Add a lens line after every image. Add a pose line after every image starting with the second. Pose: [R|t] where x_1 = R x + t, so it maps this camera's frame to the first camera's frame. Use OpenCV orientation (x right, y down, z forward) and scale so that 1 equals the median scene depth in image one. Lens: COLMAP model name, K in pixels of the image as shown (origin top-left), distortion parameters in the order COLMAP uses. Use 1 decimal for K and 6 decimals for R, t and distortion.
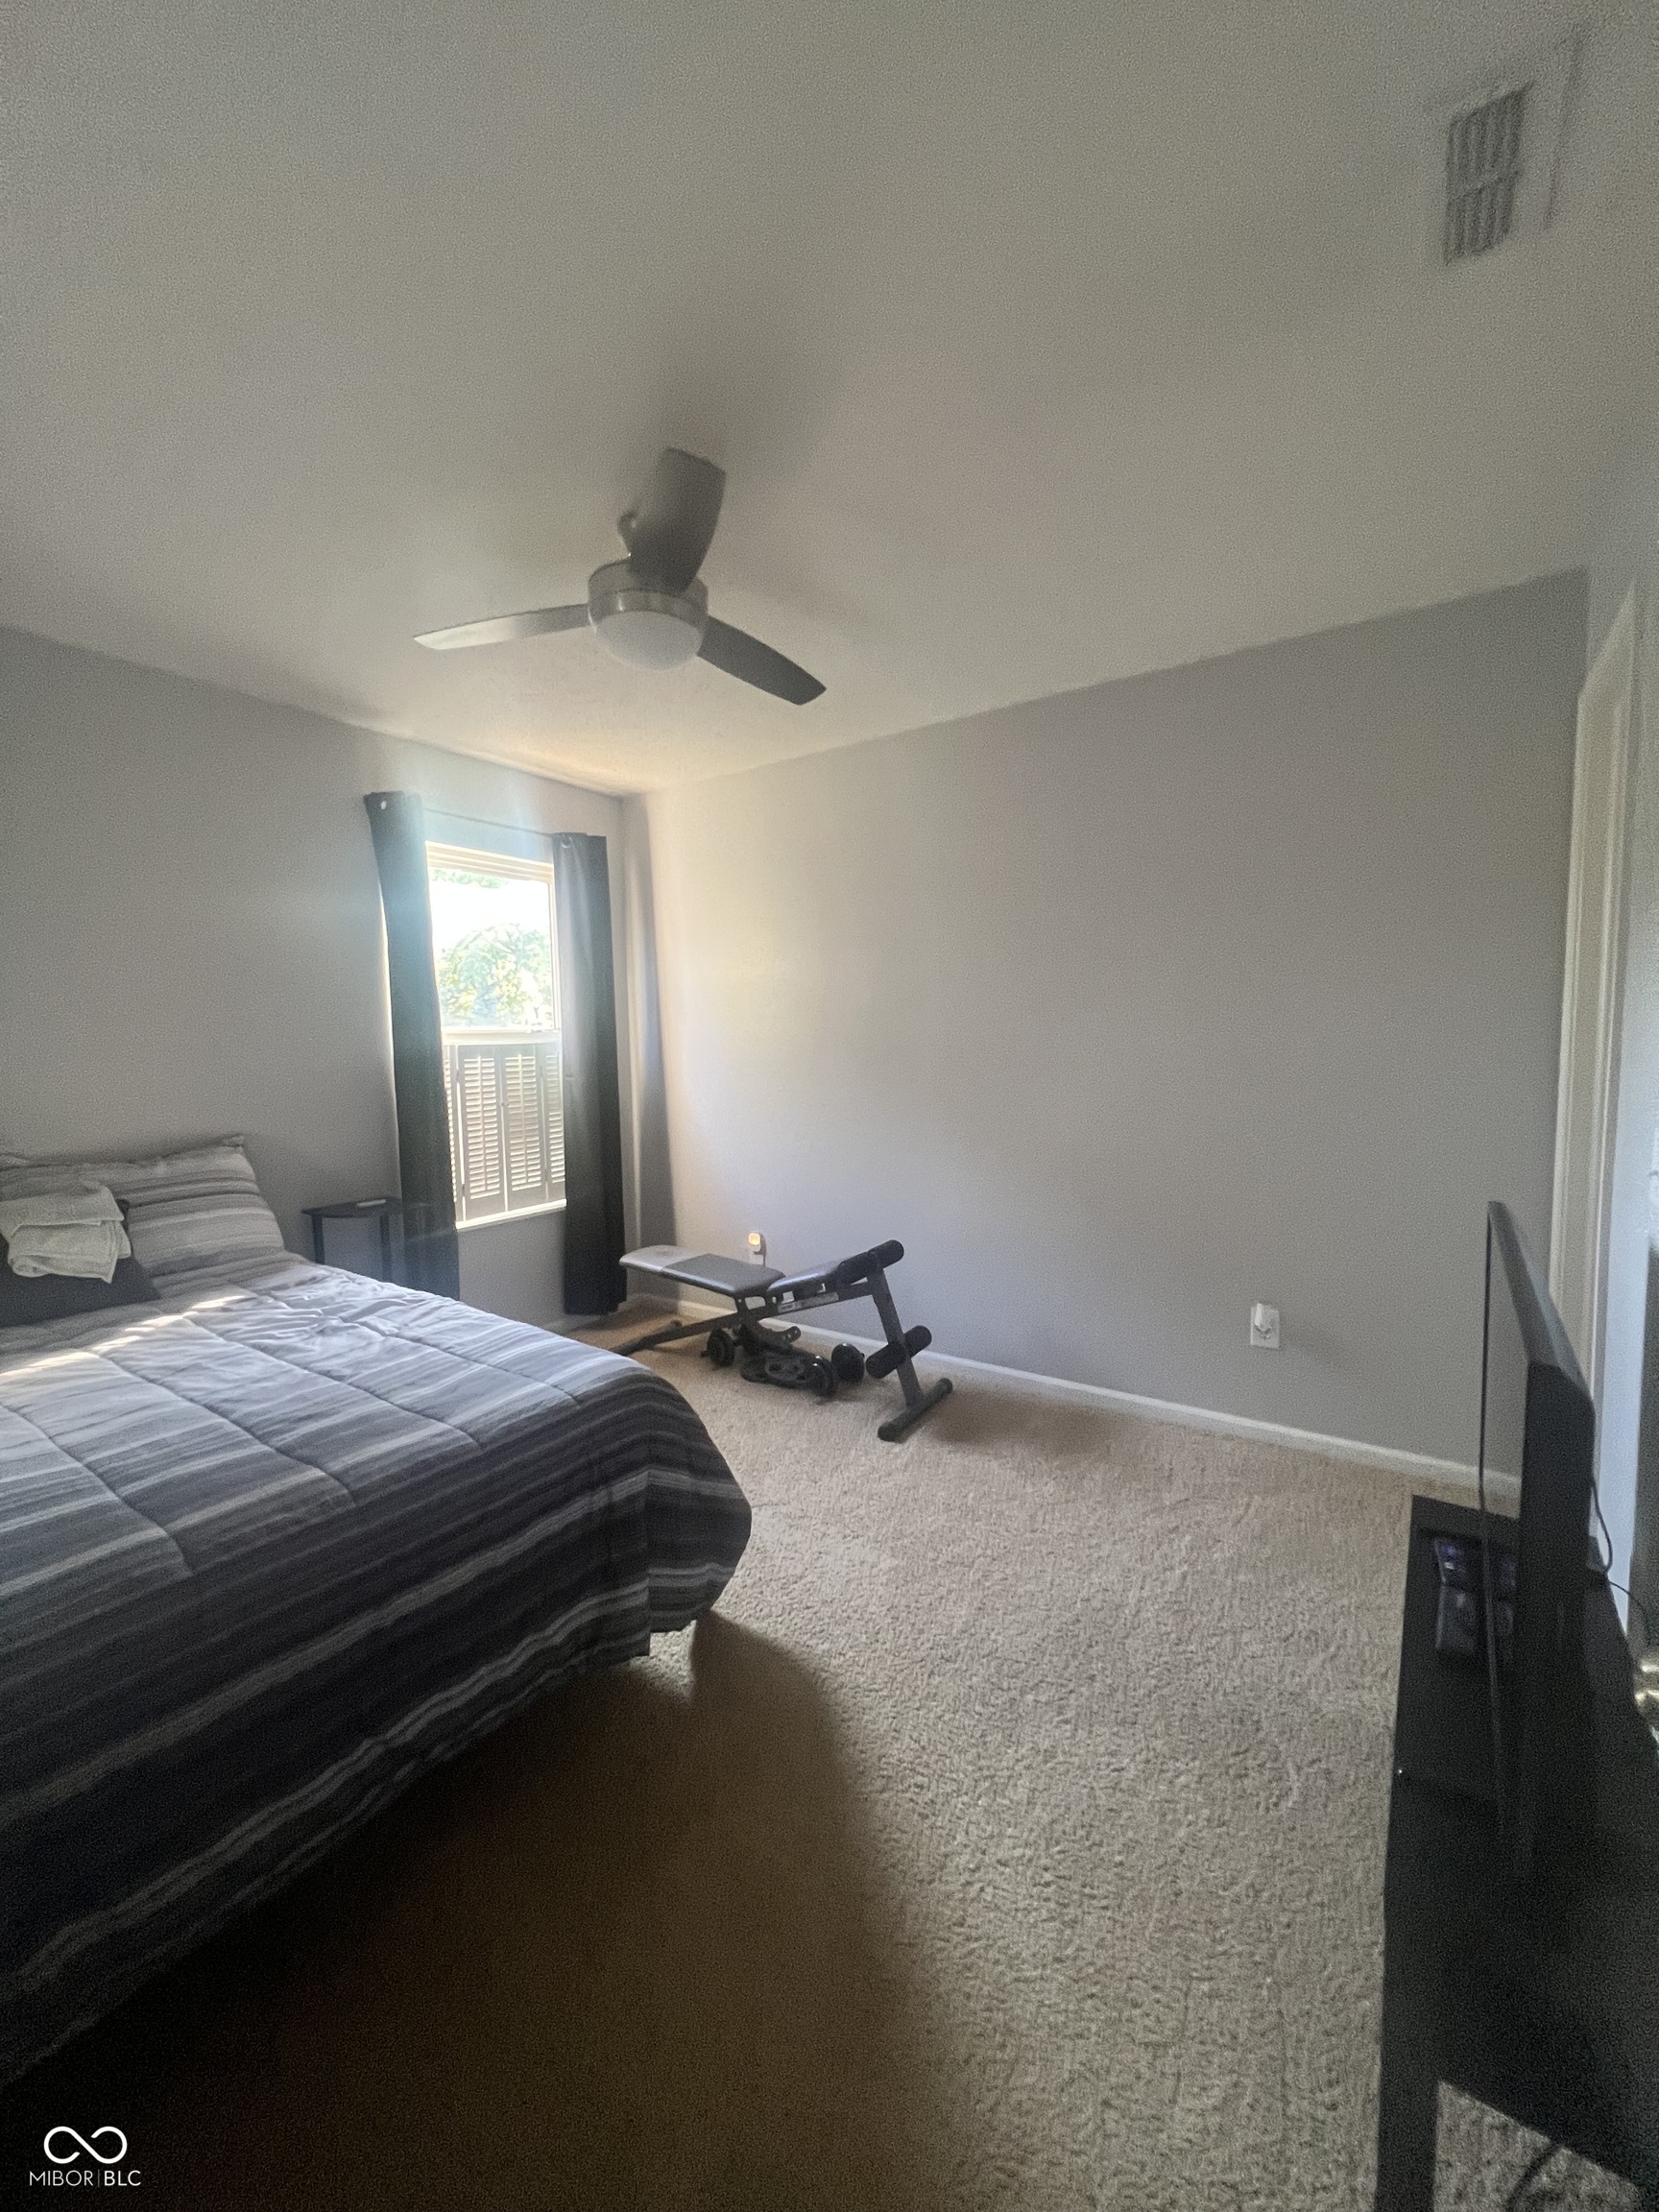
lens RADIAL K [[889.2, 0, 825.4], [0, 889.2, 1098.9], [0, 0, 1]] dist [0.000925, 0.000302]
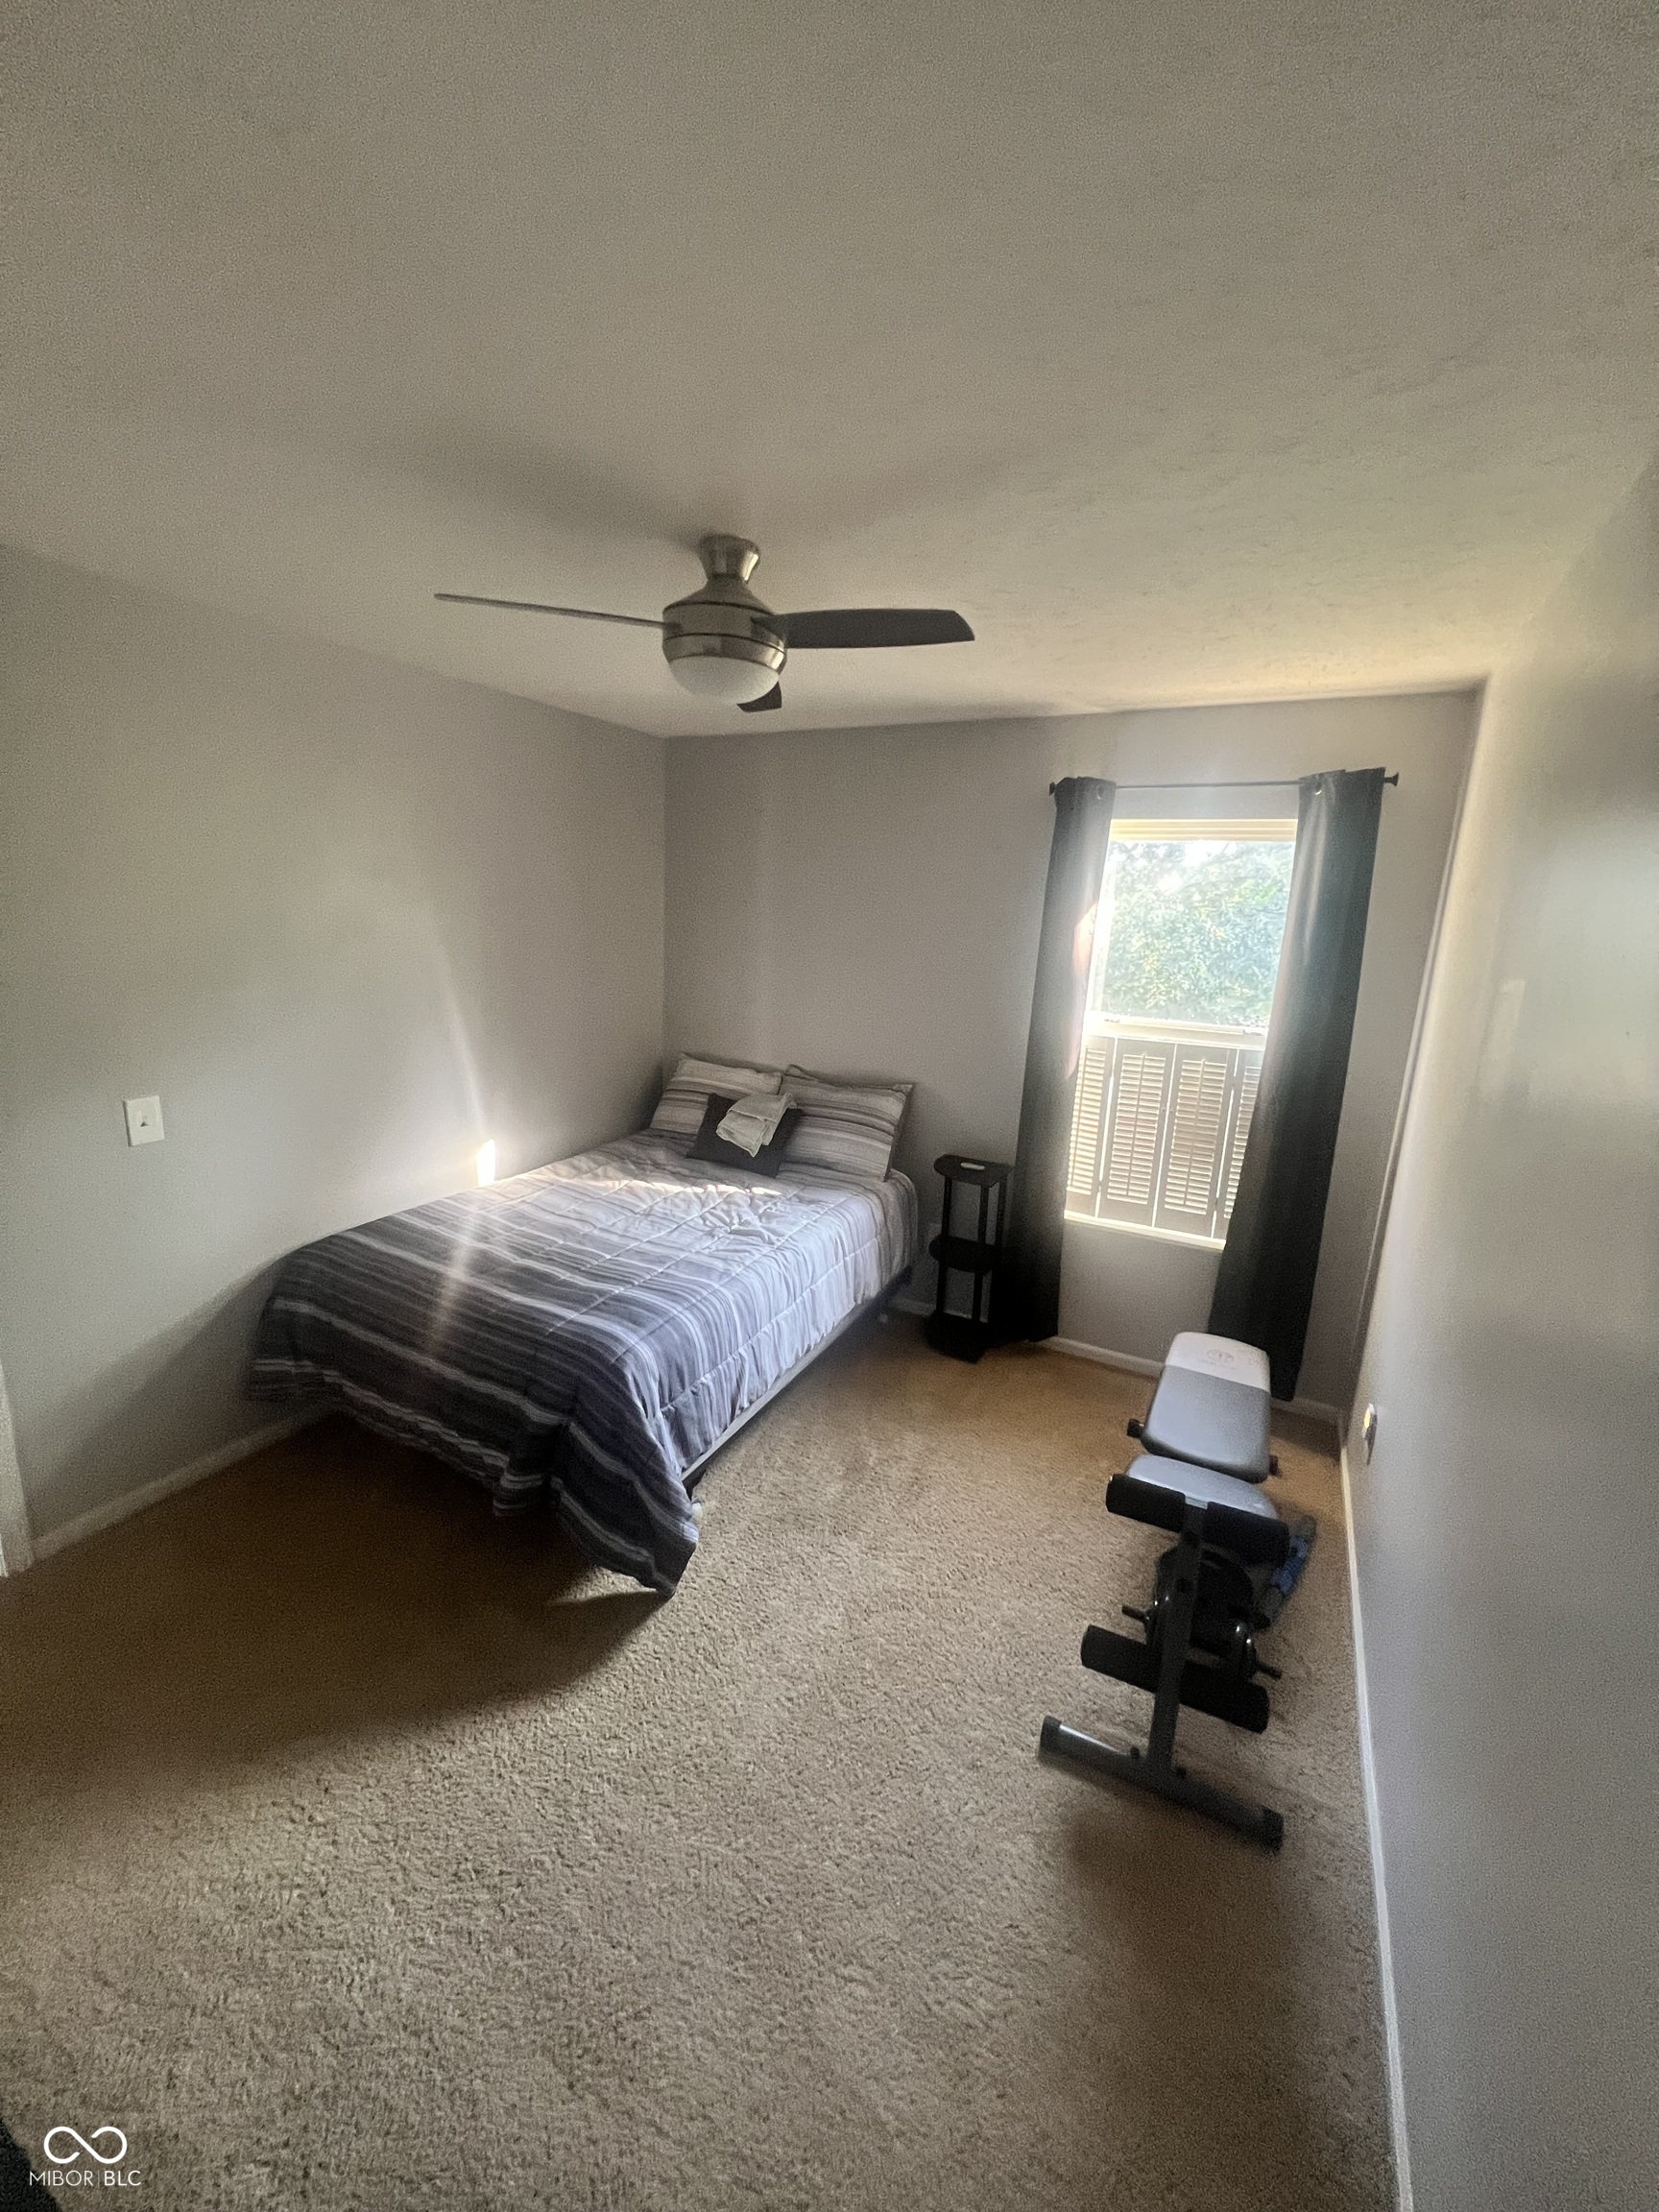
lens RADIAL K [[889.2, 0, 825.4], [0, 889.2, 1098.9], [0, 0, 1]] dist [0.000925, 0.000302]
pose [[0.110312, 0.236133, -0.965439, 0.493306], [-0.116860, 0.967711, 0.223336, -0.178955], [0.987003, 0.088184, 0.134344, 0.601889]]
